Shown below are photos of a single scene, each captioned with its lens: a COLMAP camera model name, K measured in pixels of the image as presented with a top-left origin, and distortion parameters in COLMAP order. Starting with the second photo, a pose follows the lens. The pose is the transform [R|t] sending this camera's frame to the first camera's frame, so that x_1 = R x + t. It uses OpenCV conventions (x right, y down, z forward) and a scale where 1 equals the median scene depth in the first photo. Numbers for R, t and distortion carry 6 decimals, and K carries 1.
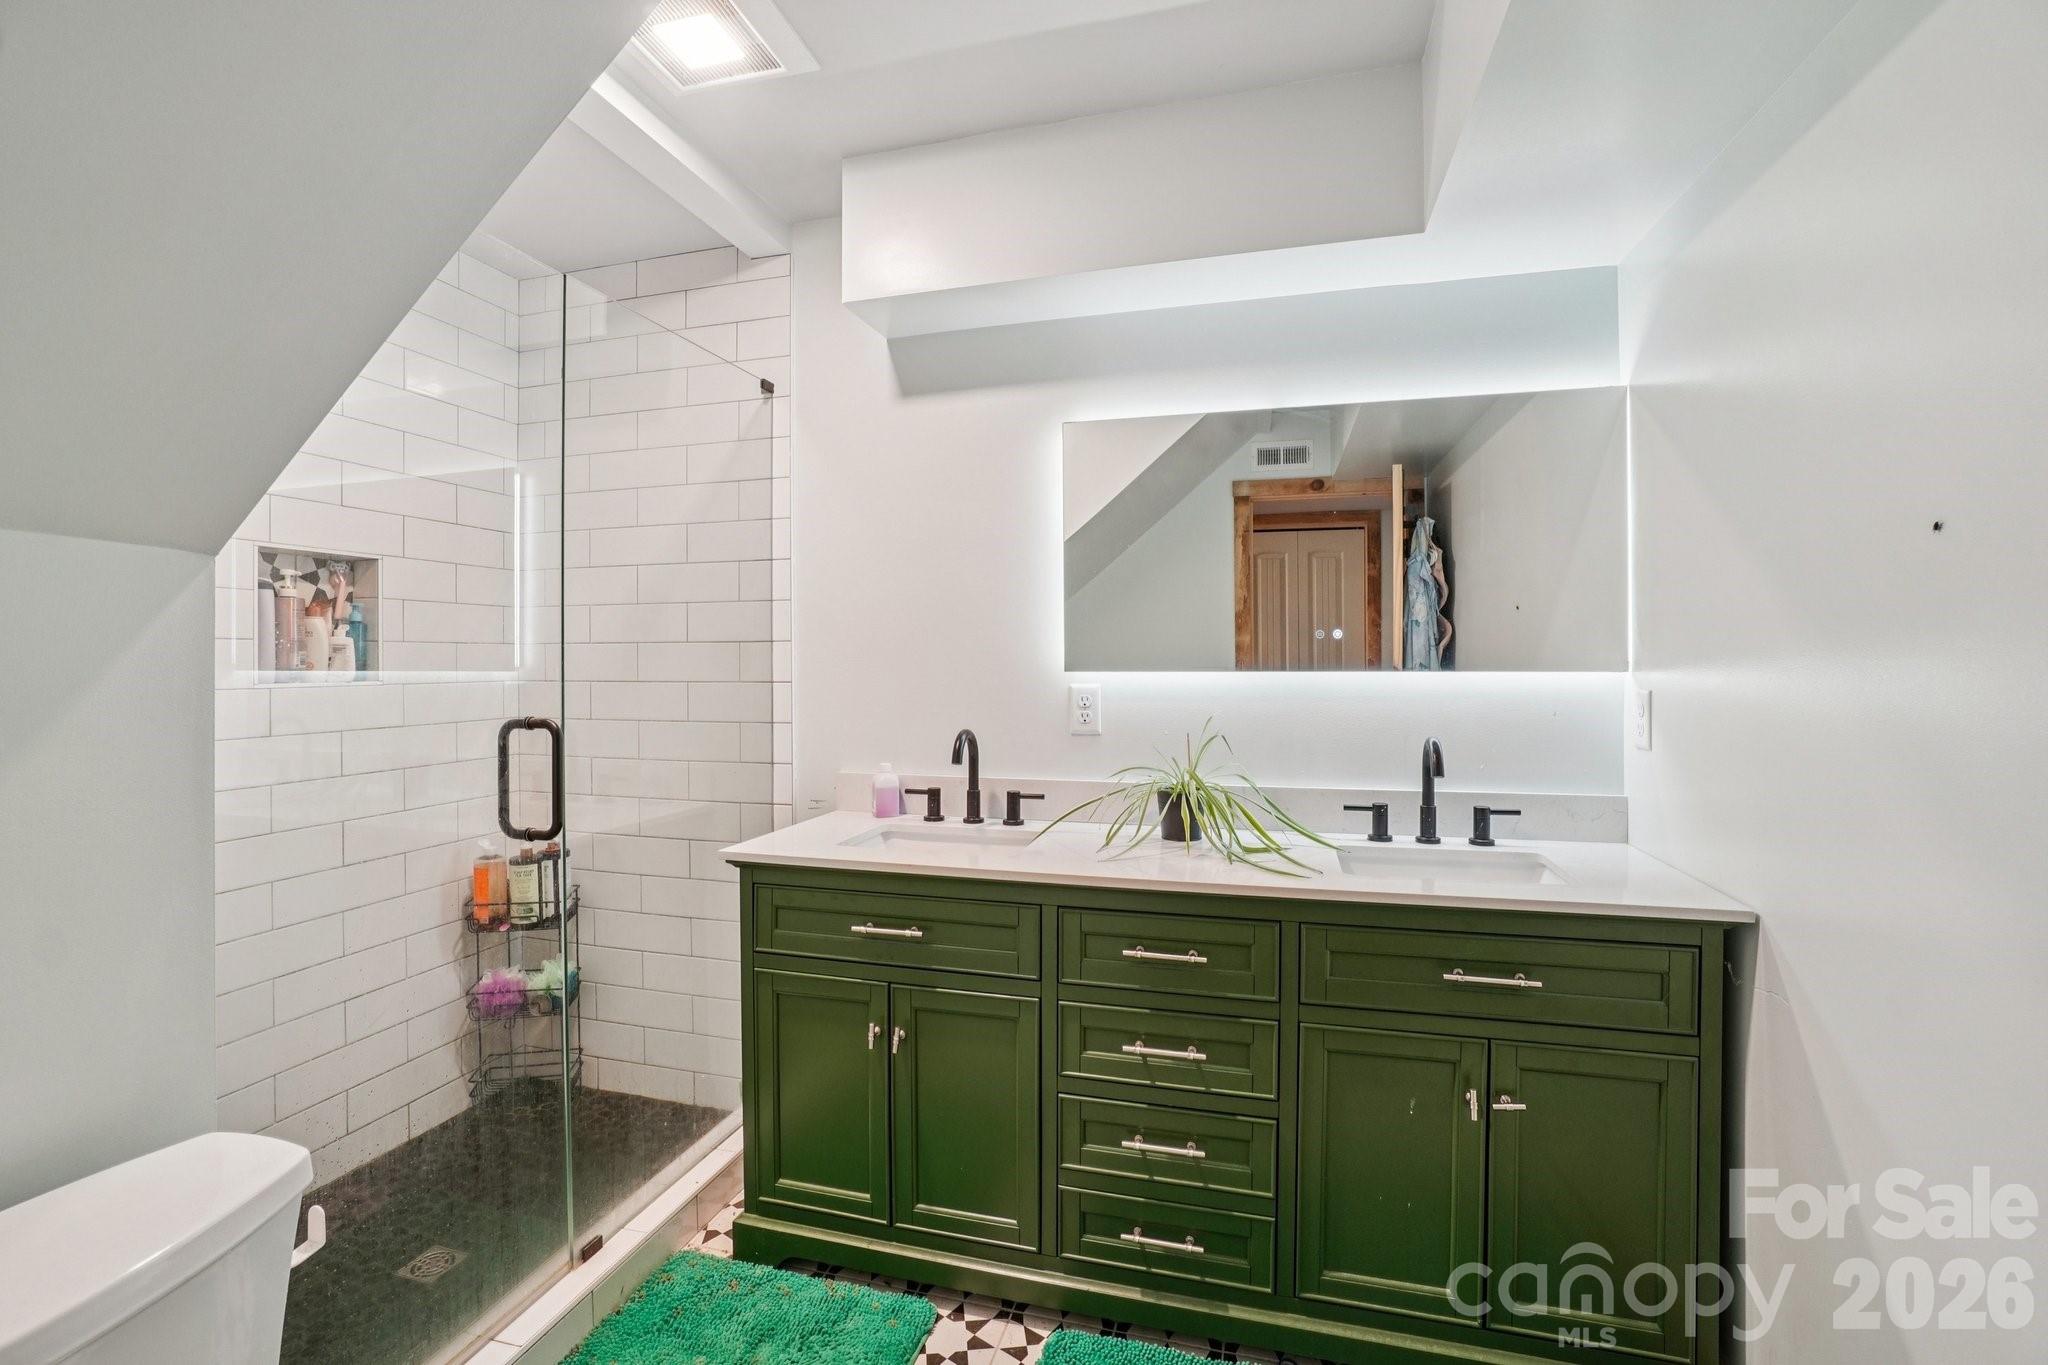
lens RADIAL K [[939.3, 0, 1015.6], [0, 939.3, 654.1], [0, 0, 1]] dist [-0.034841, 0.023344]
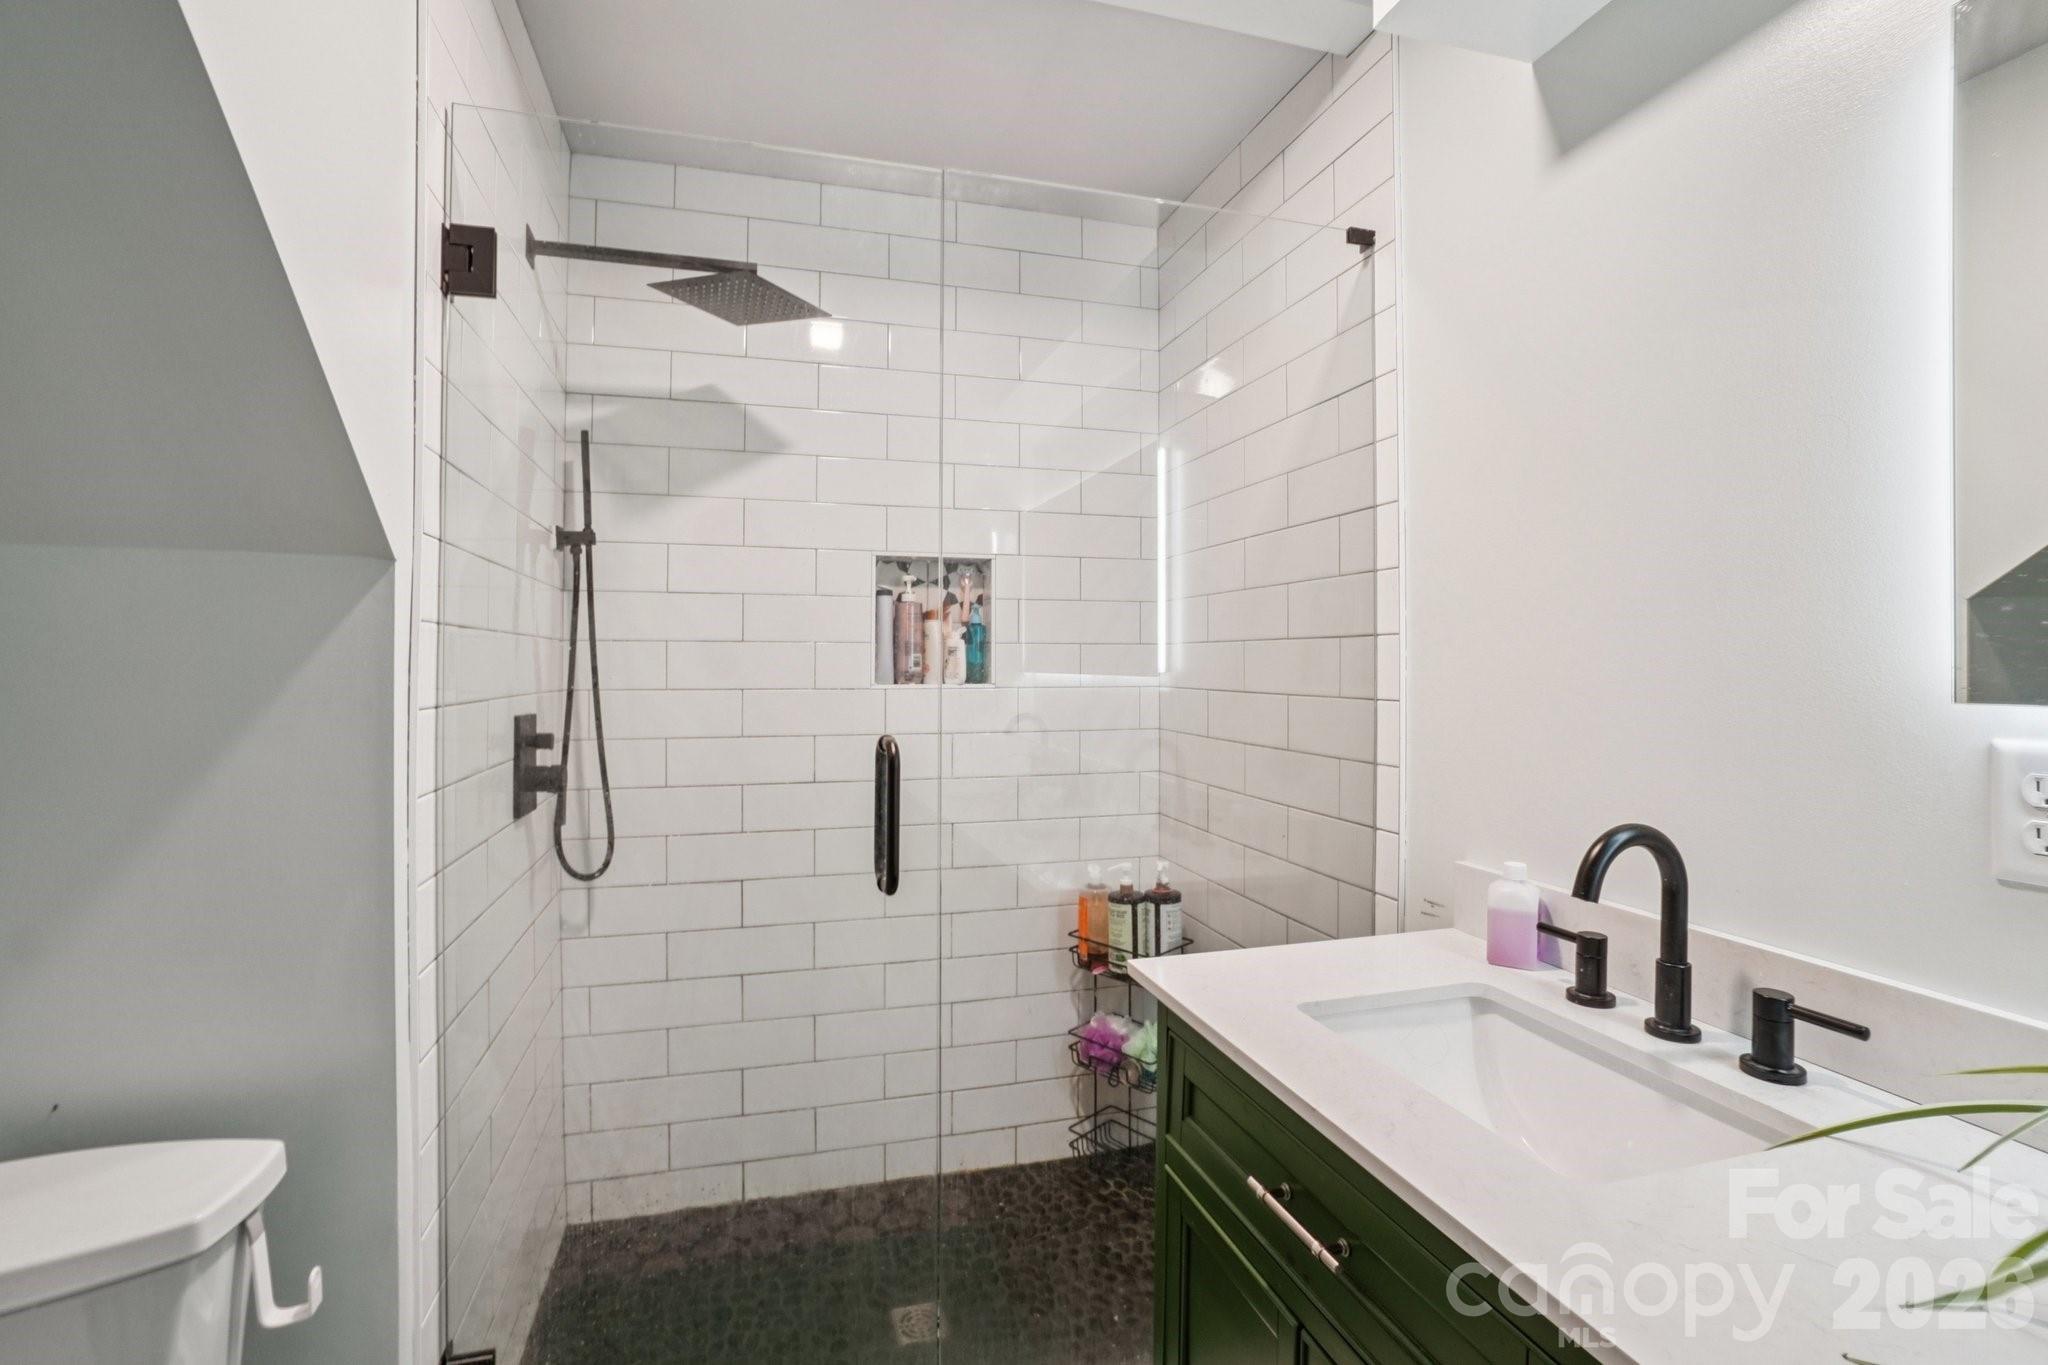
lens RADIAL K [[939.3, 0, 1015.6], [0, 939.3, 654.1], [0, 0, 1]] dist [-0.034841, 0.023344]
pose [[0.520444, -0.002991, -0.853890, 0.165924], [0.002145, 0.999995, -0.002195, -0.000221], [0.853893, -0.000689, 0.520448, 0.500772]]
